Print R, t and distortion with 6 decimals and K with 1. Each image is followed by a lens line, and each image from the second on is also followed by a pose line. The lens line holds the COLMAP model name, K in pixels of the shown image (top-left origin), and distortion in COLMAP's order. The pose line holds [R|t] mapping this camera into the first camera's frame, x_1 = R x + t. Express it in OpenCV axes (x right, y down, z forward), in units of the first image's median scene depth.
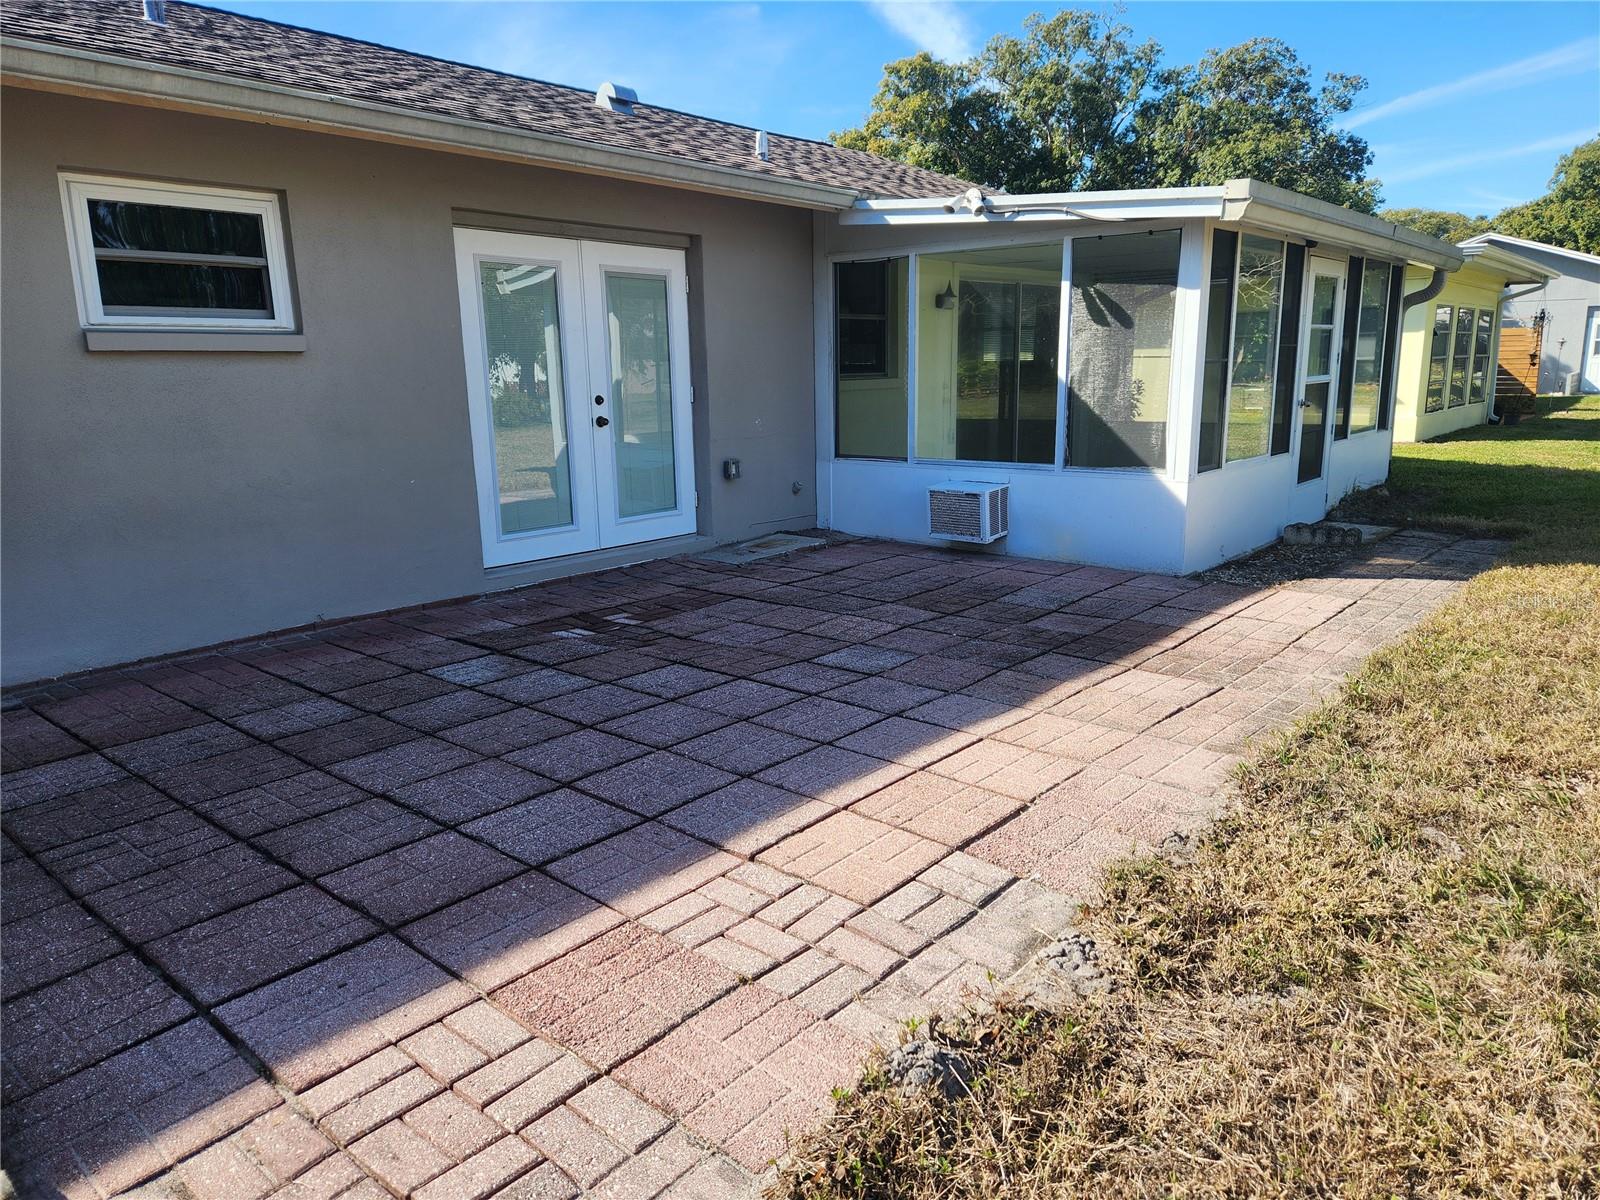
lens RADIAL K [[1068.6, 0, 810.2], [0, 1068.6, 600.6], [0, 0, 1]] dist [0.057407, -0.048818]
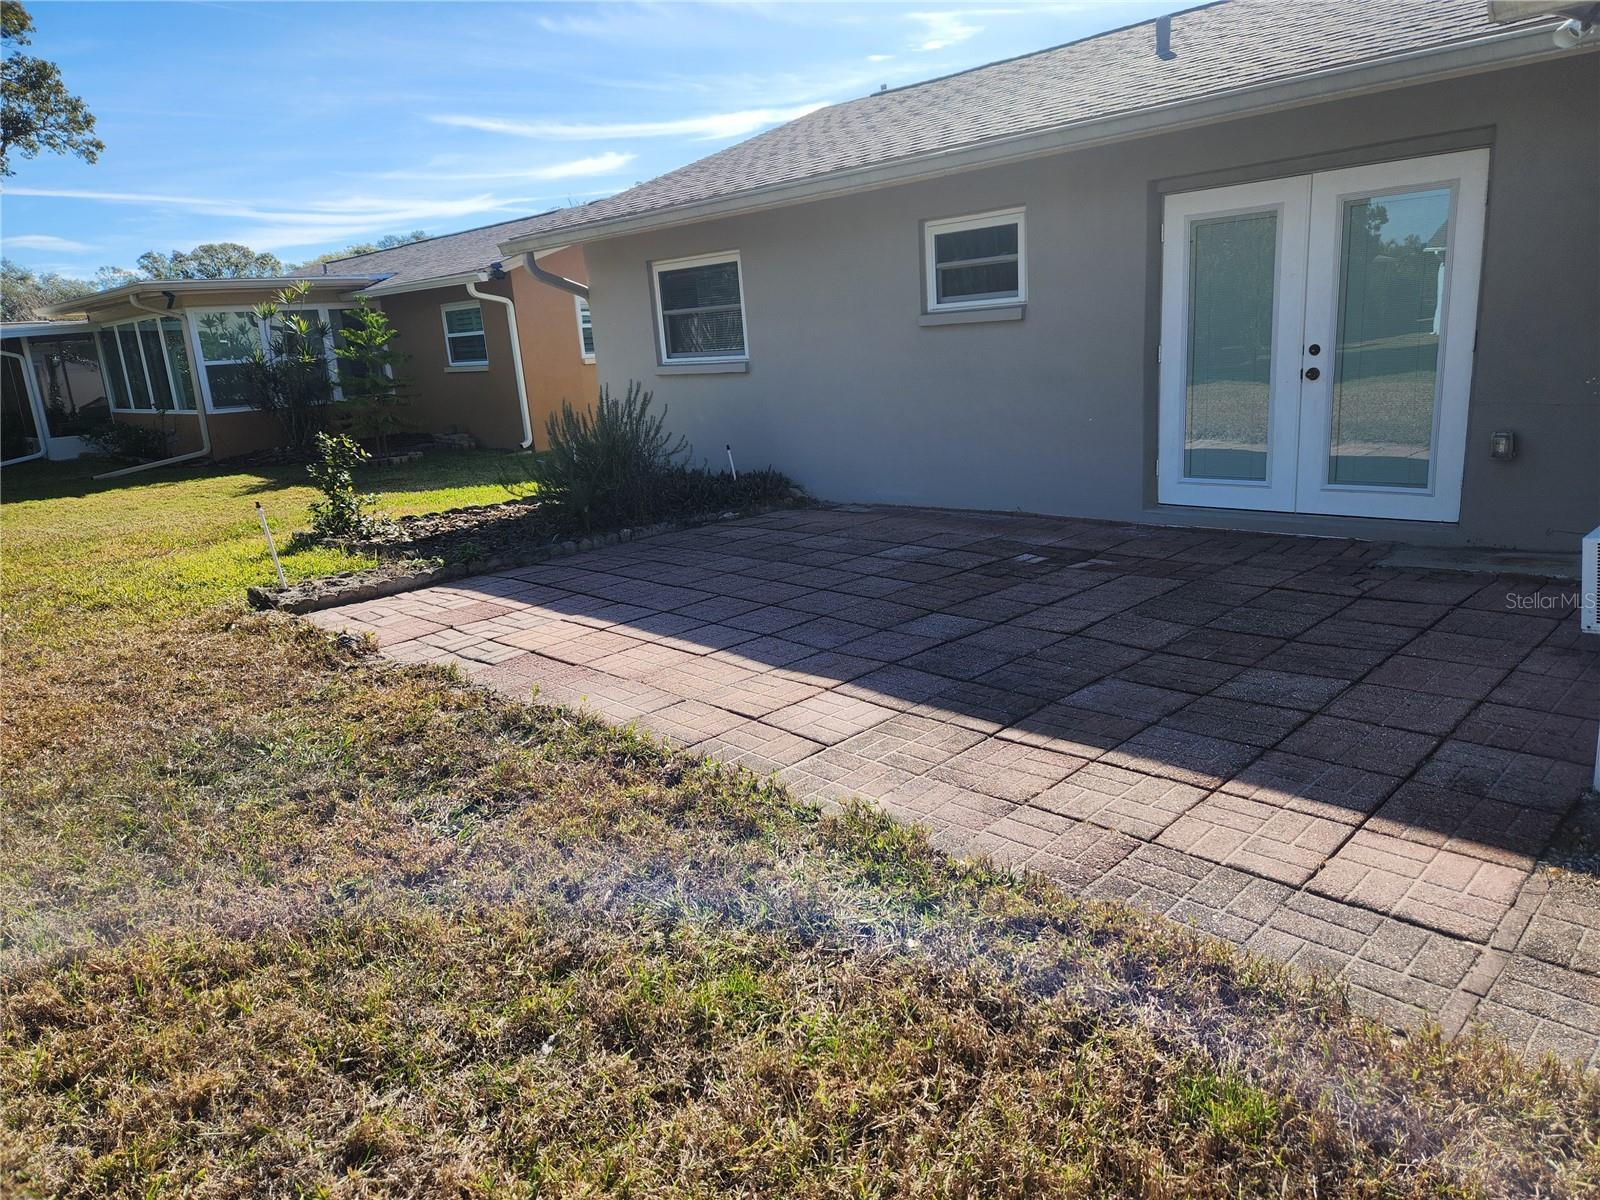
lens RADIAL K [[1068.6, 0, 808.3], [0, 1068.6, 596.2], [0, 0, 1]] dist [0.057407, -0.048818]
pose [[-0.084842, 0.254904, -0.963237, 1.010457], [-0.148603, 0.952674, 0.265198, -0.220765], [0.985251, 0.165640, -0.042948, 0.862935]]
